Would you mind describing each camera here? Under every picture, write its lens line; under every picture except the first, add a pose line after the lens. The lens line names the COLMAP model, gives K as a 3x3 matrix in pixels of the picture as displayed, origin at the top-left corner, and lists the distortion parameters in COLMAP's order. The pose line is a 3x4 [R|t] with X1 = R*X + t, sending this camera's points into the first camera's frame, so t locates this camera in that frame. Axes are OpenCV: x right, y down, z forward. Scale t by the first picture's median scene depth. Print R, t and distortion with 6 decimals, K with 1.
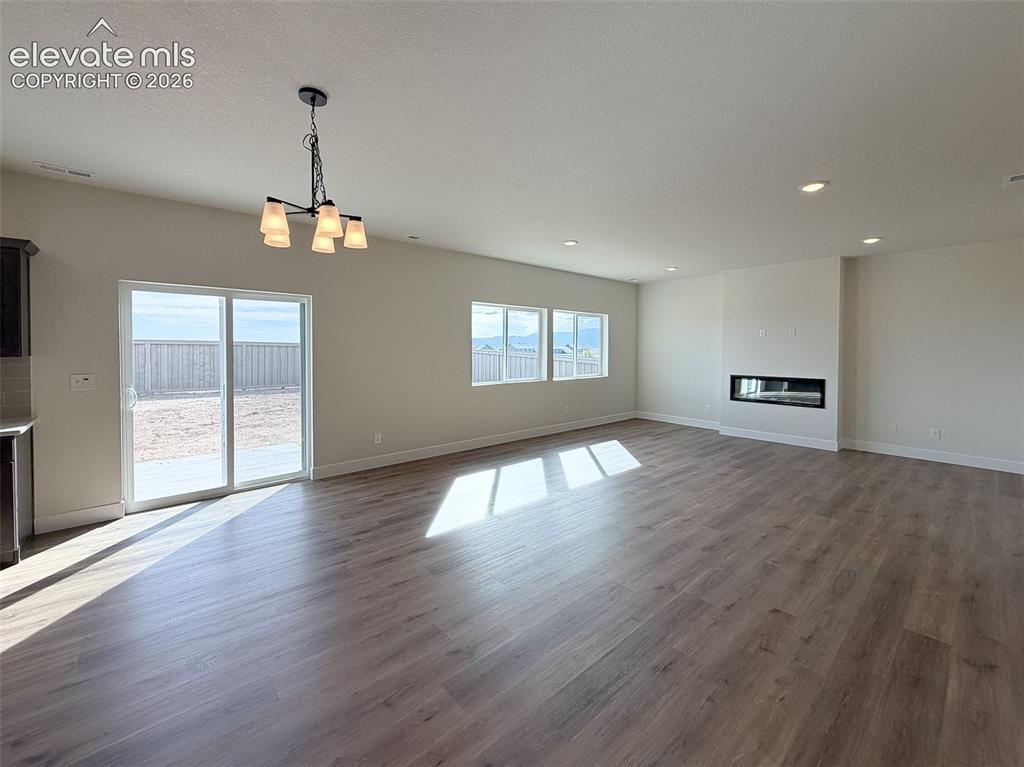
lens RADIAL K [[418.2, 0, 485.9], [0, 418.2, 353.4], [0, 0, 1]] dist [-0.010608, 0.000666]
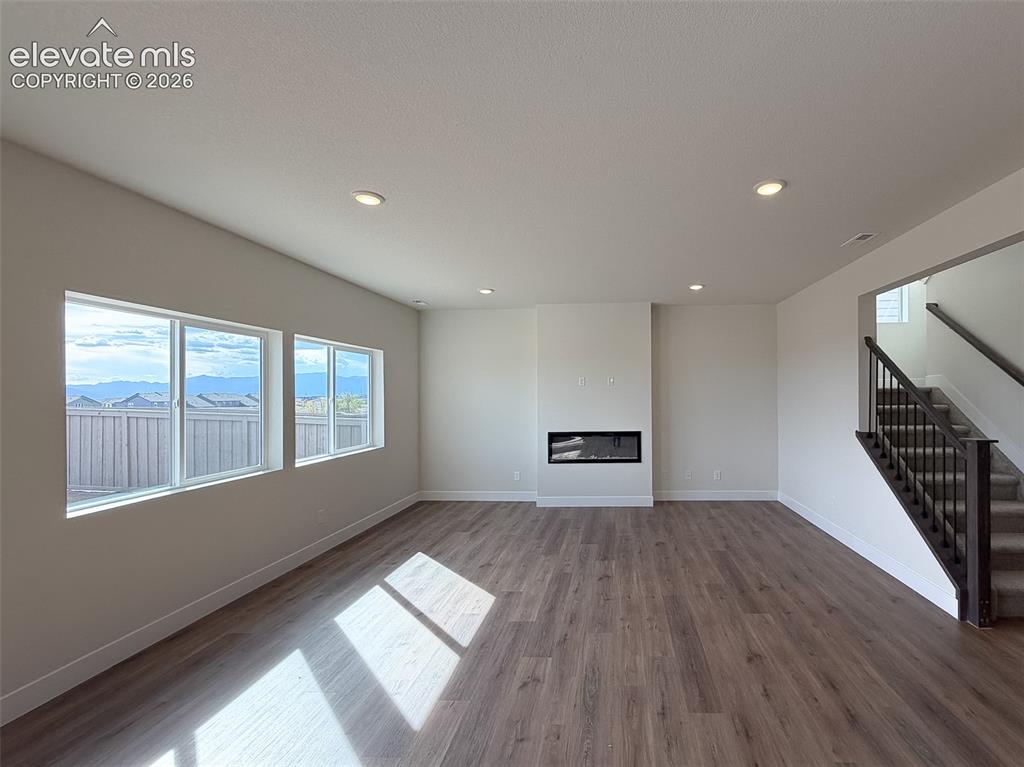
lens RADIAL K [[449.4, 0, 589.8], [0, 449.4, 395.5], [0, 0, 1]] dist [-0.013803, -0.000708]
pose [[0.667137, -0.014764, 0.744789, -0.013220], [0.027214, 0.999619, -0.004561, -0.014809], [-0.744438, 0.023311, 0.667285, 0.355411]]
